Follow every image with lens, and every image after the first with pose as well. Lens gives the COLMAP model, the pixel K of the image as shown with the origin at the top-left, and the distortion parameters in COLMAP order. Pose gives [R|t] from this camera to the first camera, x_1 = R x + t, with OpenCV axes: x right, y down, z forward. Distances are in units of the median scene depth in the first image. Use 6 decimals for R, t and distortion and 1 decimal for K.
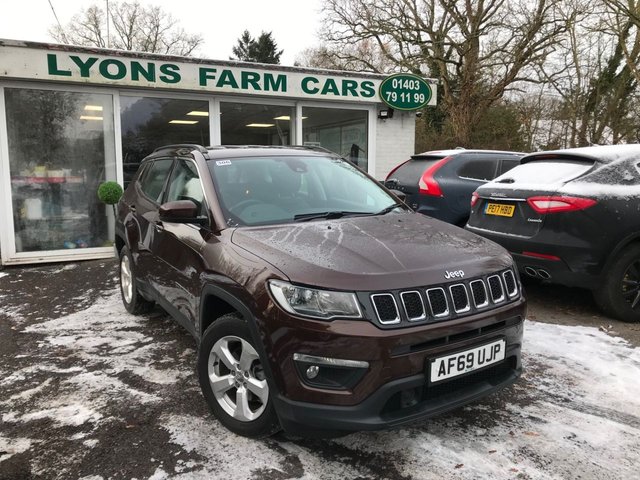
lens RADIAL K [[520.0, 0, 320.0], [0, 520.0, 240.0], [0, 0, 1]] dist [0.011590, 0.012617]
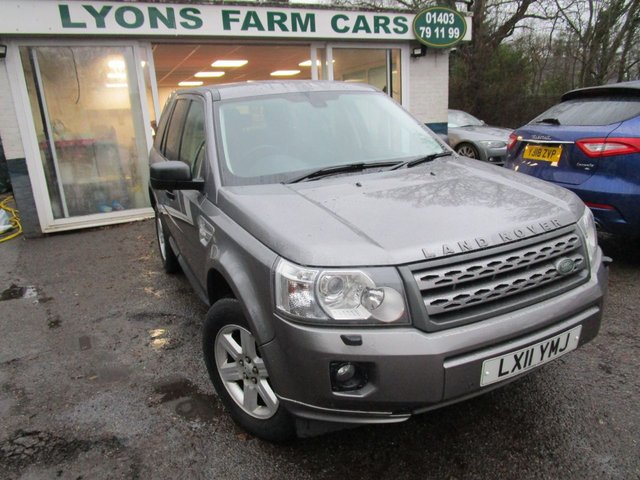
lens RADIAL K [[453.8, 0, 321.8], [0, 453.8, 242.5], [0, 0, 1]] dist [-0.028825, 0.006916]
pose [[0.998321, -0.043252, -0.038523, -0.037397], [0.048212, 0.989136, 0.138872, -0.022739], [0.032098, -0.140496, 0.989561, 0.142943]]
